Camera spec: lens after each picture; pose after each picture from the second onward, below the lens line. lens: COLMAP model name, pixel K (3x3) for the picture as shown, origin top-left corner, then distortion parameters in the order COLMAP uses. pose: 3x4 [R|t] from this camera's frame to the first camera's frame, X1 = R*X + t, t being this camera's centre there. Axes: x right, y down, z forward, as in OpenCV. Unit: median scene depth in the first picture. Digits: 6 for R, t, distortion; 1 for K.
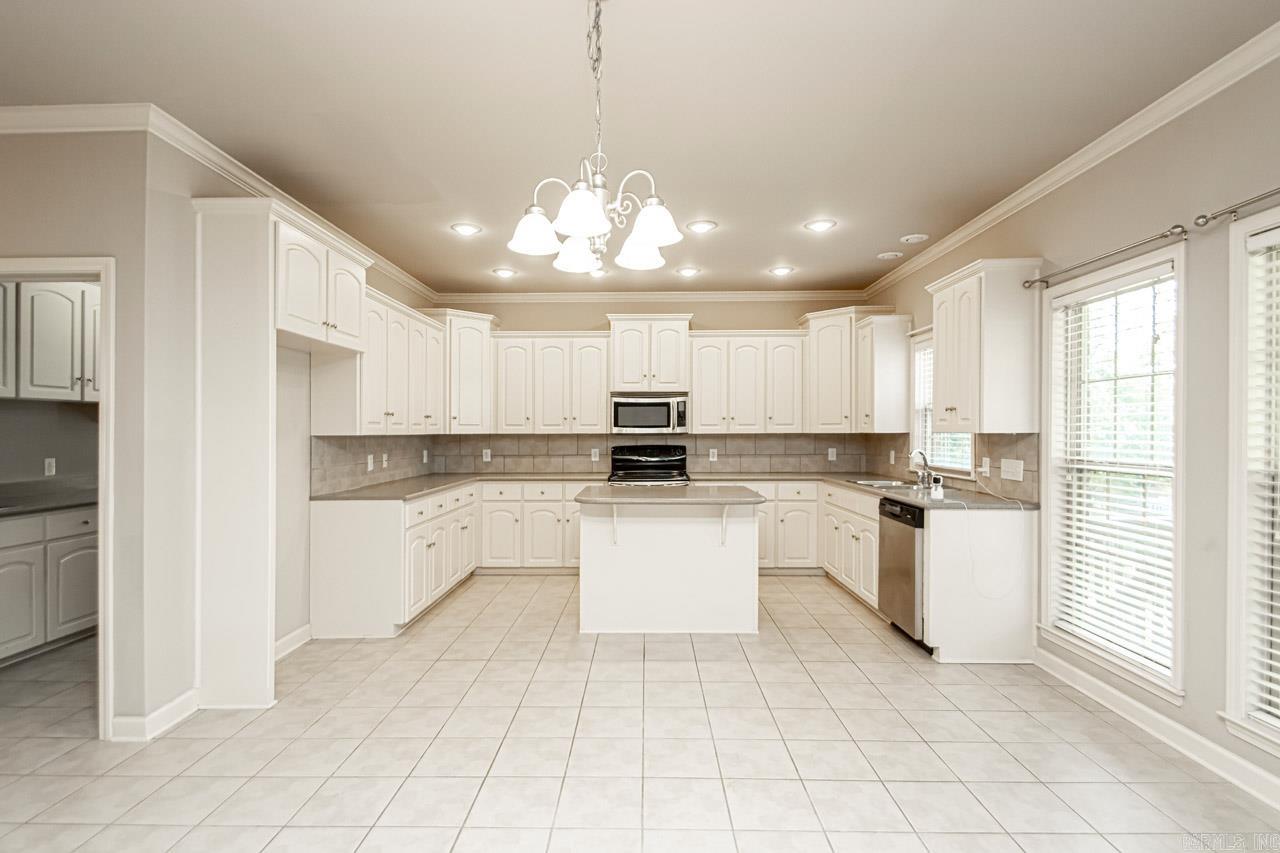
lens RADIAL K [[625.0, 0, 639.0], [0, 625.0, 431.6], [0, 0, 1]] dist [0.002379, -0.001924]
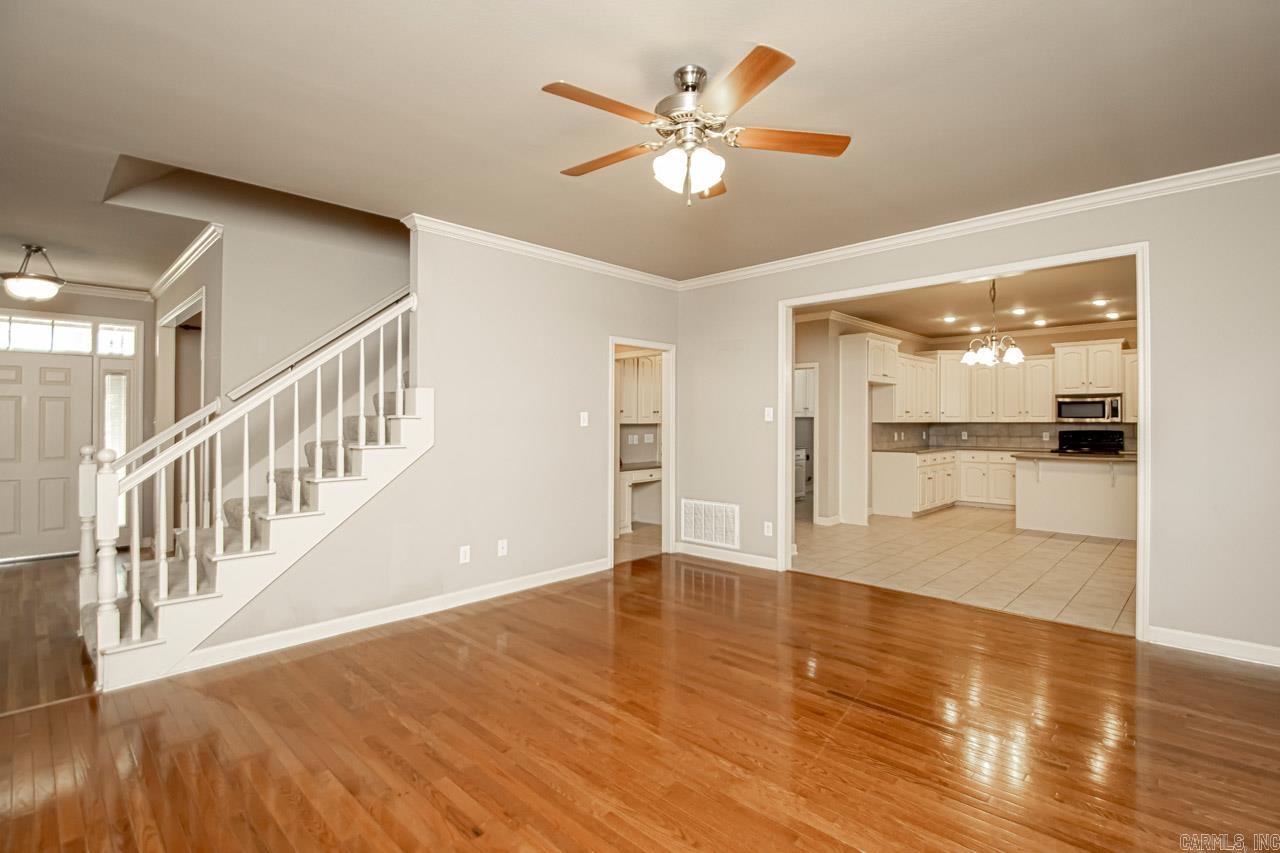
lens RADIAL K [[593.3, 0, 623.5], [0, 593.3, 422.8], [0, 0, 1]] dist [0.011636, -0.016228]
pose [[0.711255, 0.002418, -0.702930, 0.239866], [-0.002021, 0.999997, 0.001394, 0.004823], [0.702931, 0.000429, 0.711258, -0.814590]]
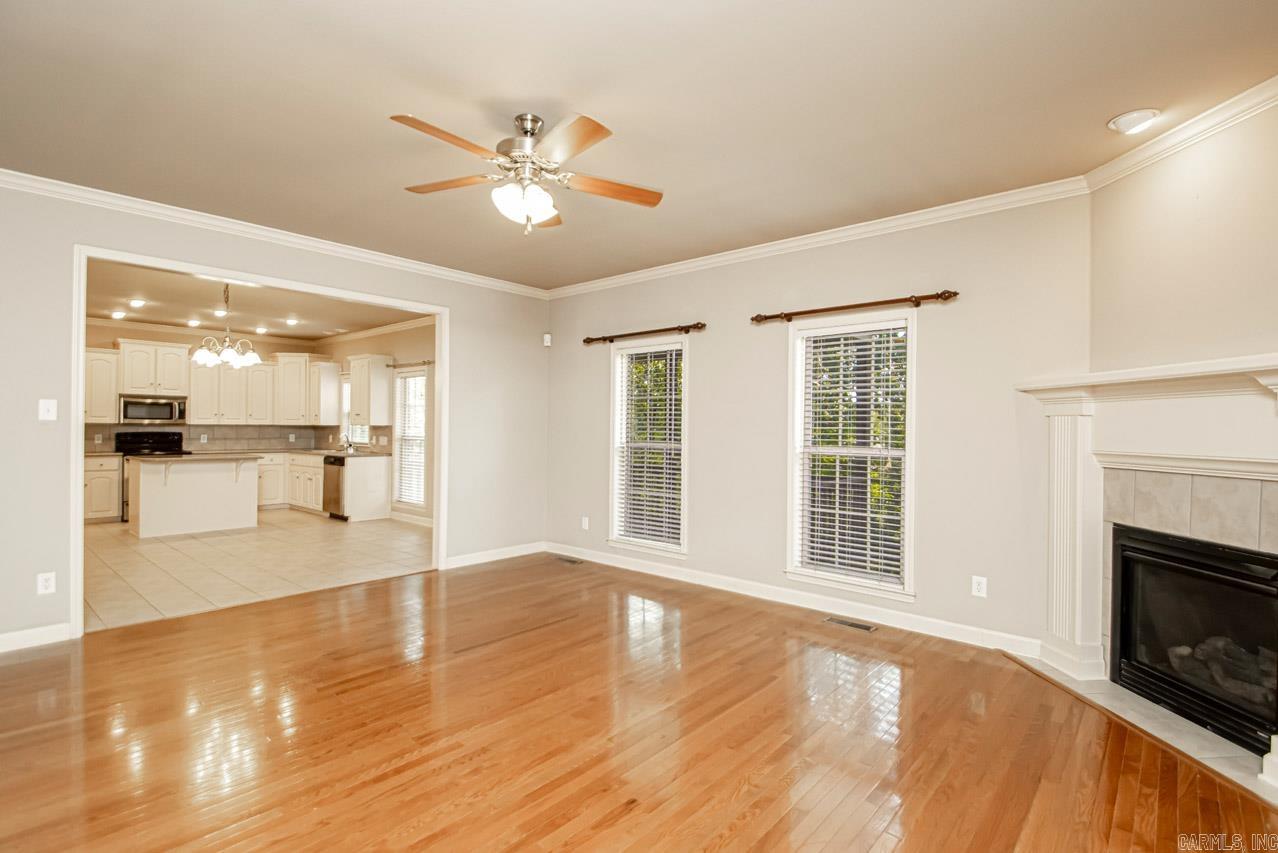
lens RADIAL K [[624.0, 0, 660.6], [0, 624.0, 435.8], [0, 0, 1]] dist [0.002379, -0.001924]
pose [[0.641830, -0.000205, 0.766847, -0.368332], [-0.010680, 0.999901, 0.009206, 0.005340], [-0.766772, -0.014099, 0.641764, -0.897731]]
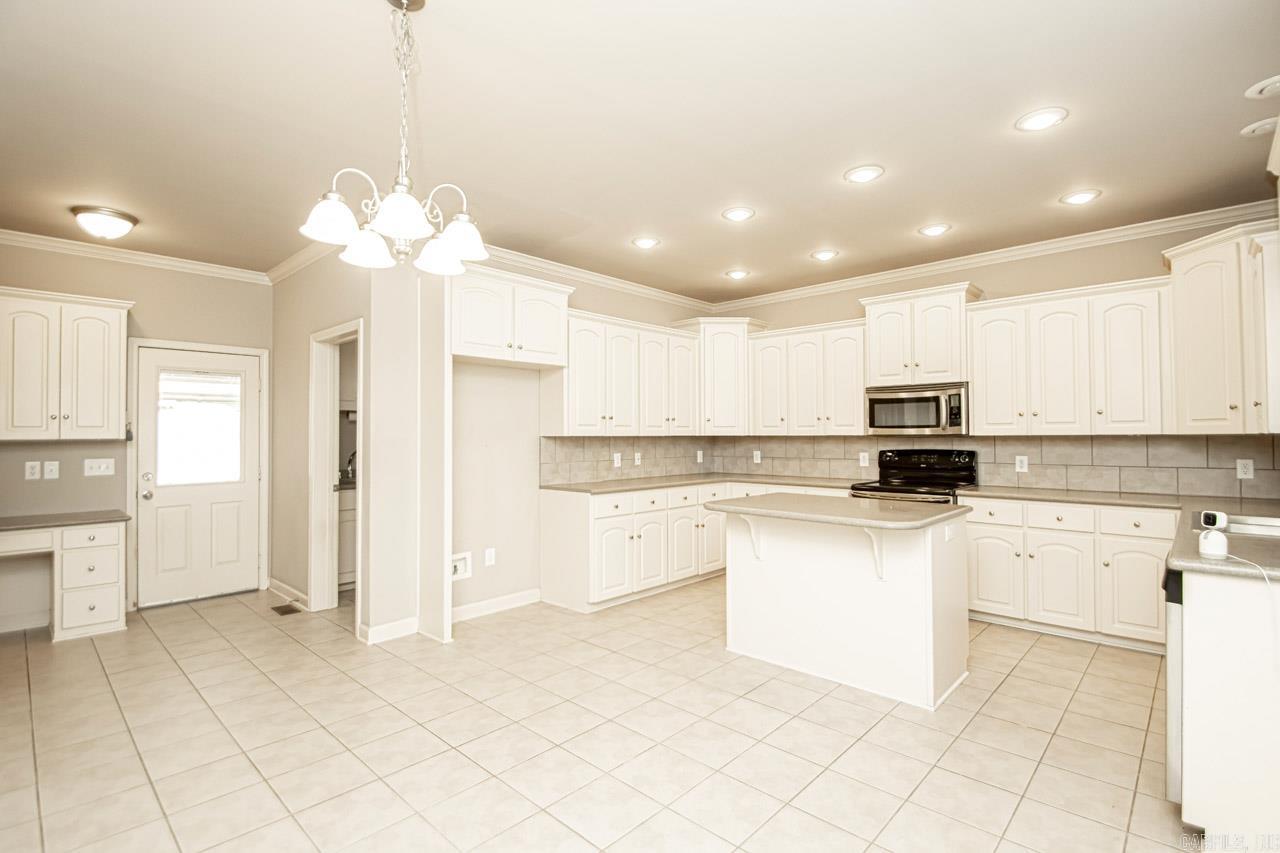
lens RADIAL K [[593.3, 0, 635.7], [0, 593.3, 426.1], [0, 0, 1]] dist [0.011636, -0.016228]
pose [[0.735934, -0.010926, -0.676965, 0.299123], [0.000638, 0.999881, -0.015444, 0.003163], [0.677053, 0.010933, 0.735853, 0.190637]]
